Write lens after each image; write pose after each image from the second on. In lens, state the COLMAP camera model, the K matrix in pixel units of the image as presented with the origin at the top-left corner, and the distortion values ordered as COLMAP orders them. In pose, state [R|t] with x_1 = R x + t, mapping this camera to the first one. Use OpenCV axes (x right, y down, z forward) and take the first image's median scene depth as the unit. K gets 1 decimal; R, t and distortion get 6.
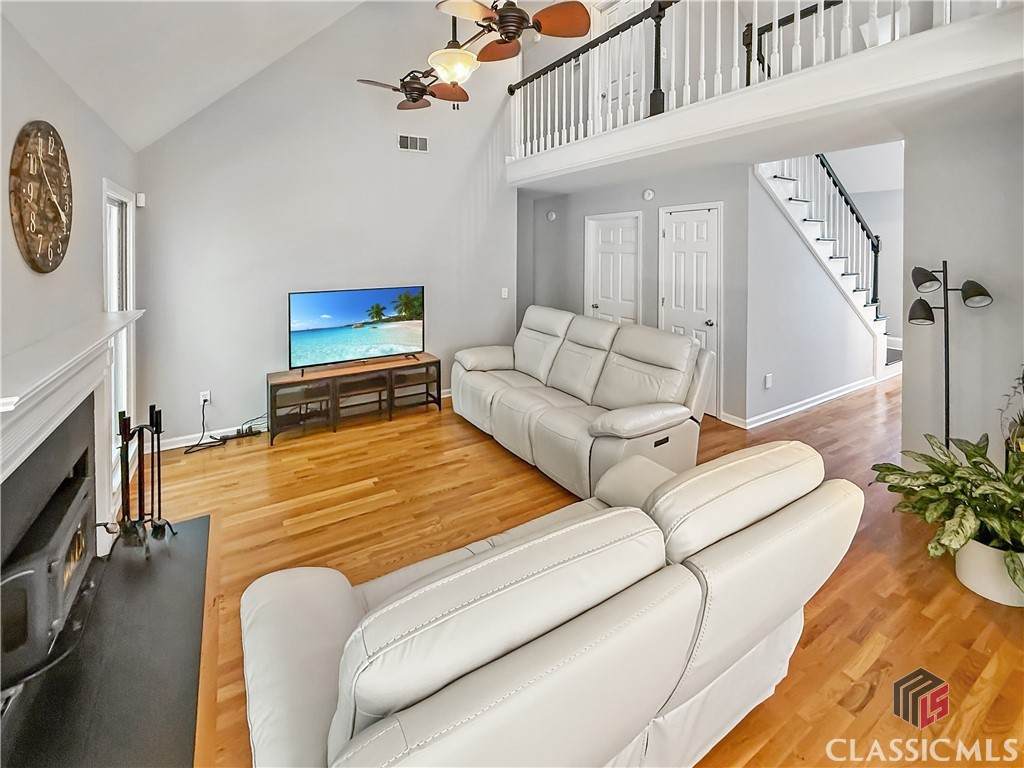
lens RADIAL K [[443.7, 0, 512.0], [0, 443.7, 384.0], [0, 0, 1]] dist [0.000433, 0.000315]
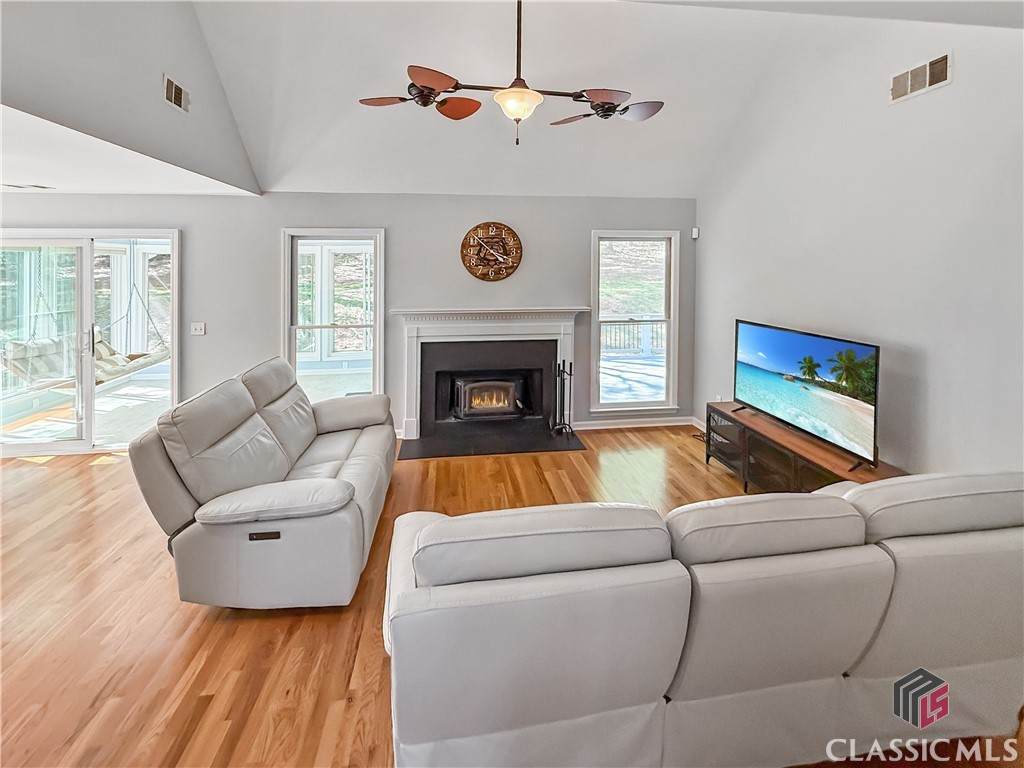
lens RADIAL K [[443.7, 0, 512.0], [0, 443.7, 384.0], [0, 0, 1]] dist [0.000433, 0.000315]
pose [[-0.394855, 0.242012, -0.886295, 0.483467], [-0.267778, 0.892483, 0.363000, -0.264163], [0.878854, 0.380663, -0.287596, 0.803960]]
